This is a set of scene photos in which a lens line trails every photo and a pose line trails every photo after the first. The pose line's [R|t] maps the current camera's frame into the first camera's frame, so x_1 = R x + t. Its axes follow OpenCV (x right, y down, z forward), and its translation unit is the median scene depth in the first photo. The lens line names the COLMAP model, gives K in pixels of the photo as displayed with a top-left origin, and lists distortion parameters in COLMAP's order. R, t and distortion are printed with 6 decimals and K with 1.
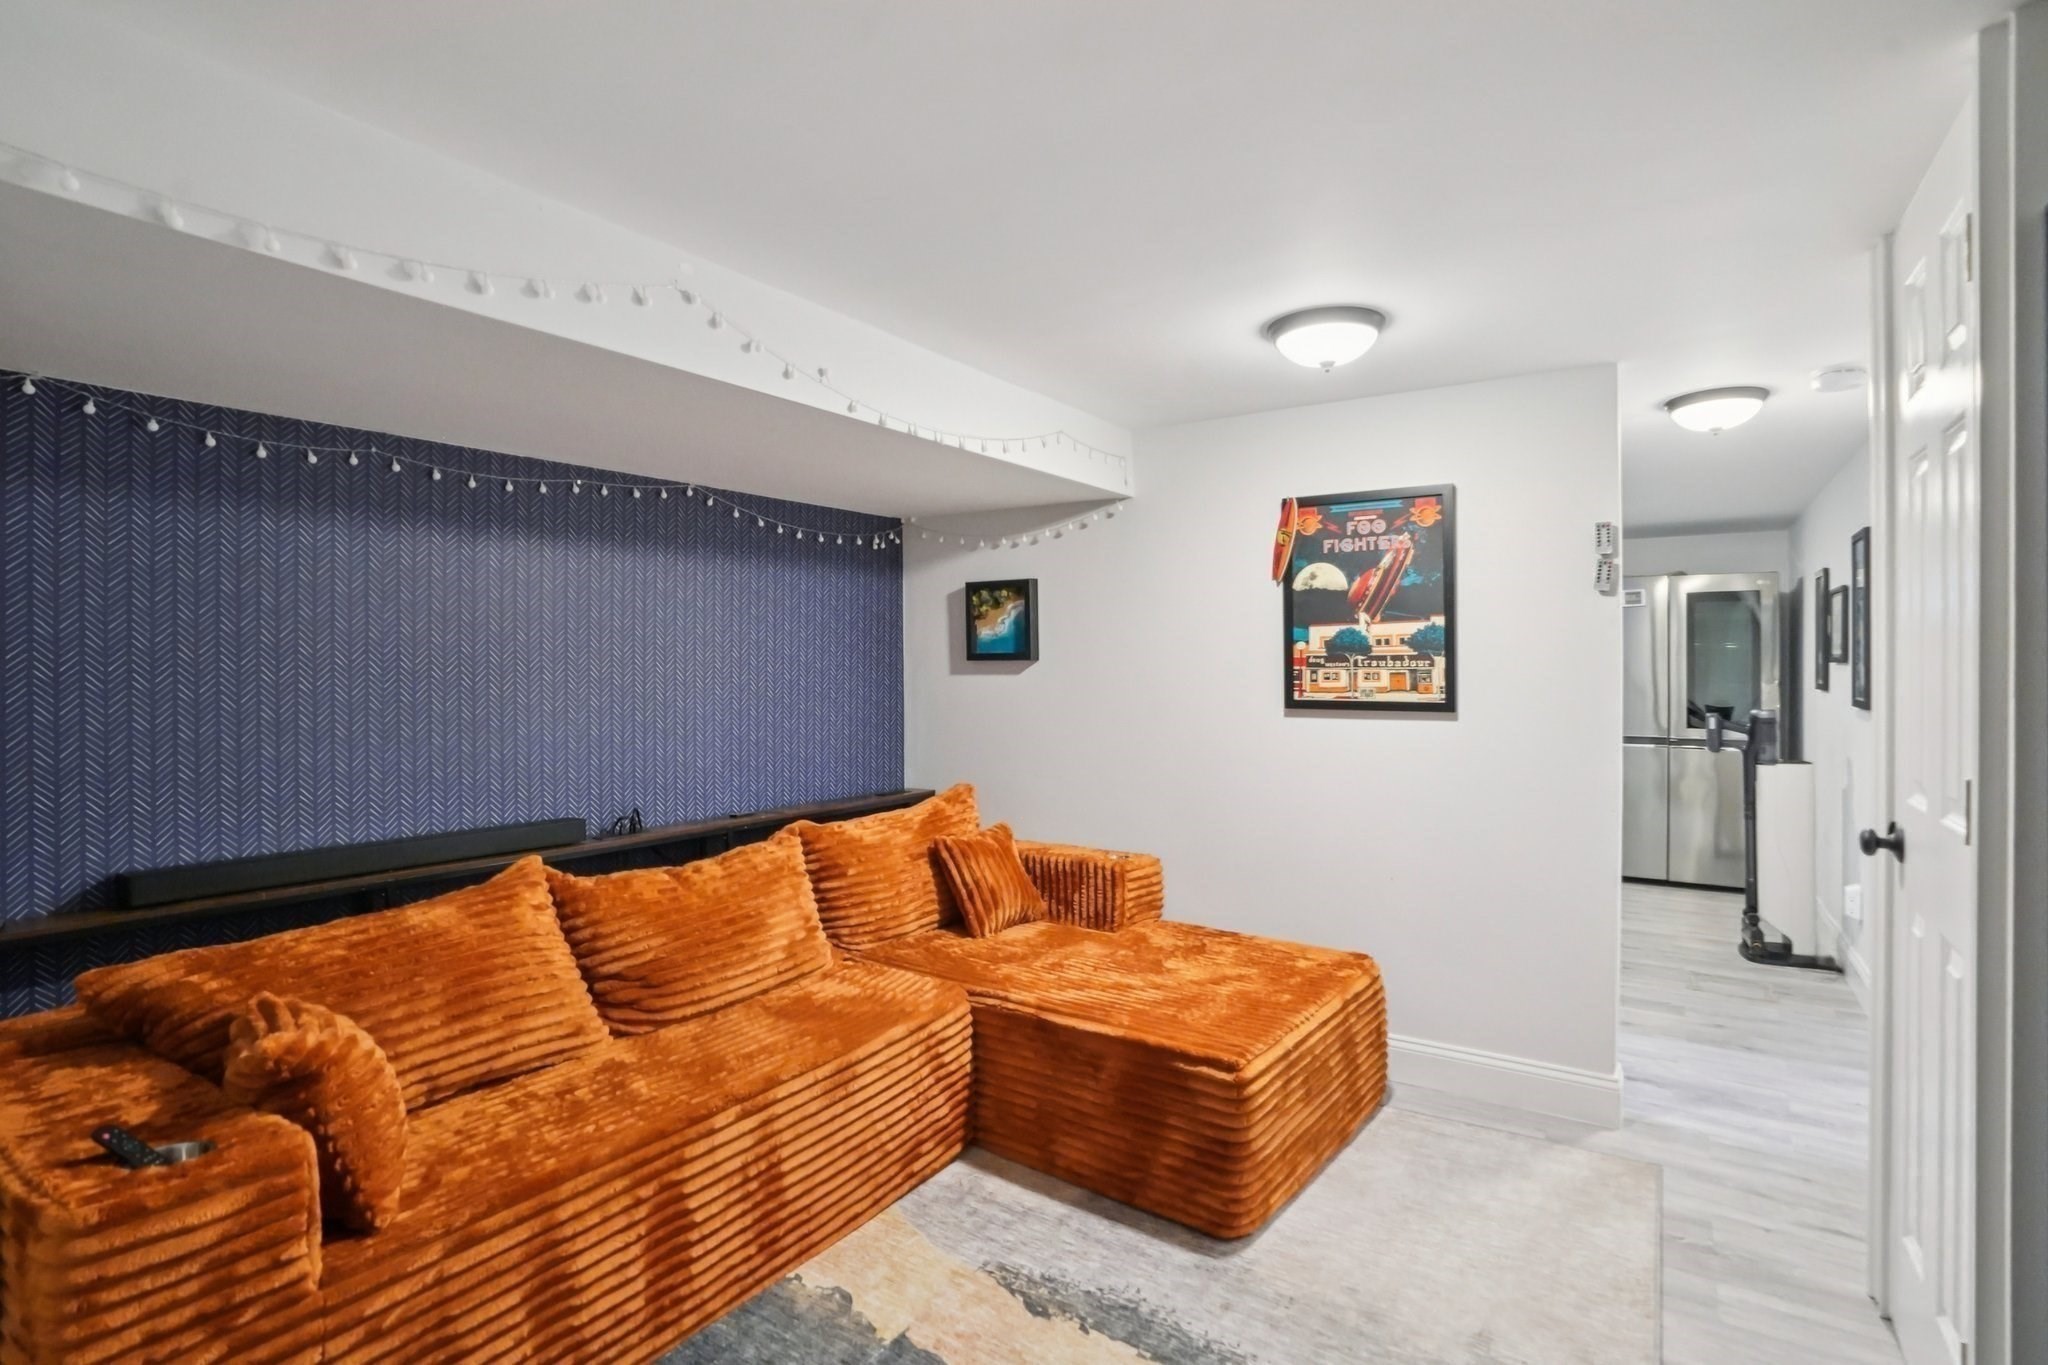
lens RADIAL K [[981.9, 0, 1021.1], [0, 981.9, 676.0], [0, 0, 1]] dist [-0.057301, 0.026959]
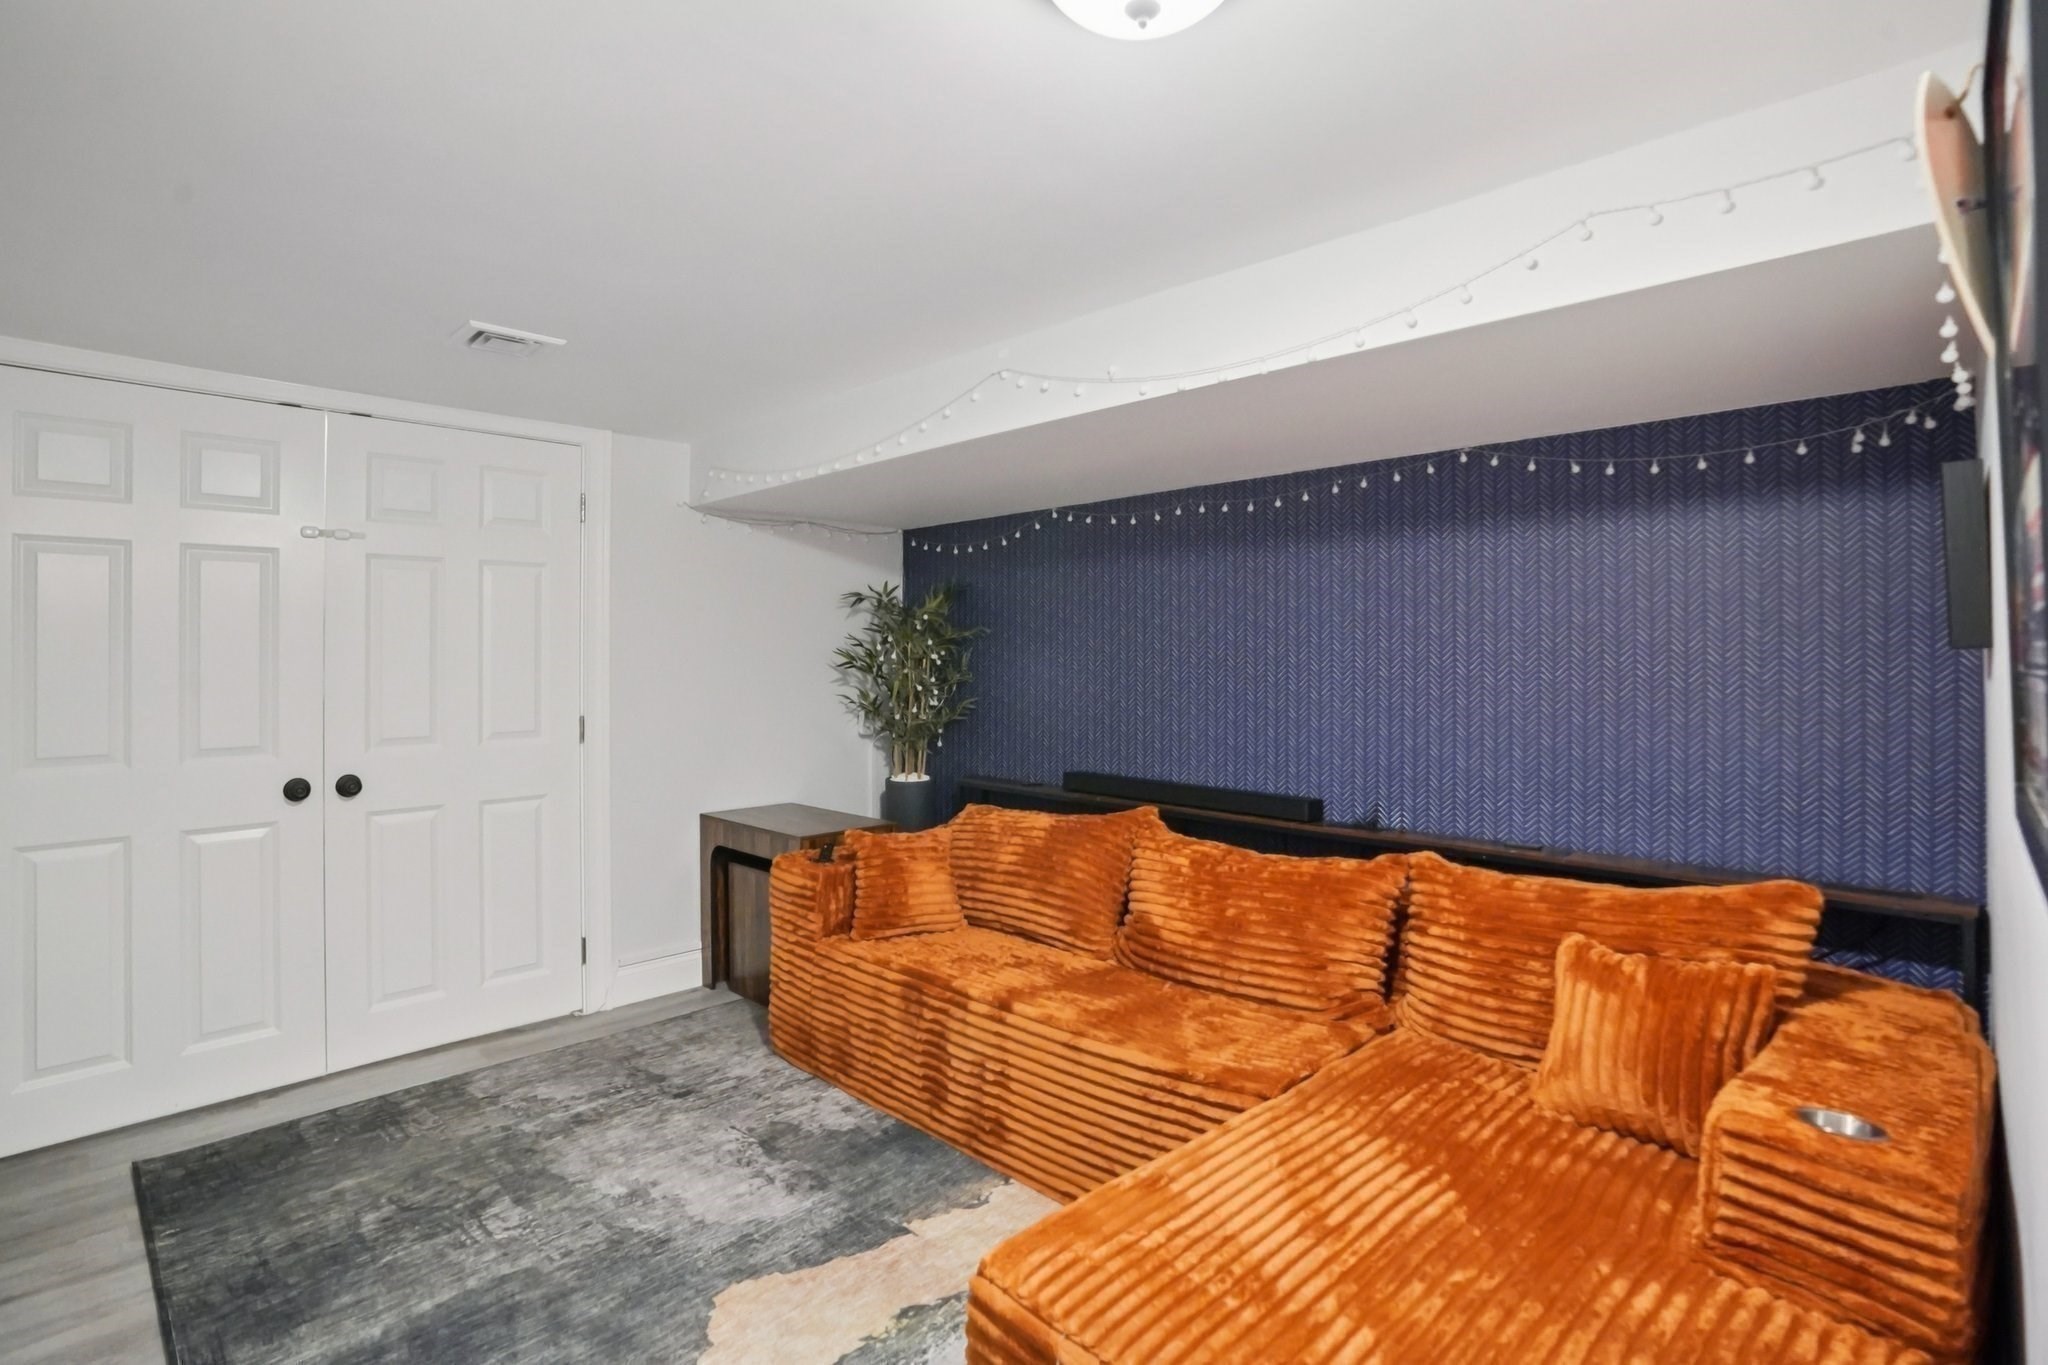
lens RADIAL K [[981.9, 0, 1024.8], [0, 981.9, 668.8], [0, 0, 1]] dist [-0.057301, 0.026959]
pose [[-0.163179, 0.011654, -0.986528, 0.730849], [-0.014232, 0.999798, 0.014165, -0.009994], [0.986494, 0.016352, -0.162980, 0.964264]]
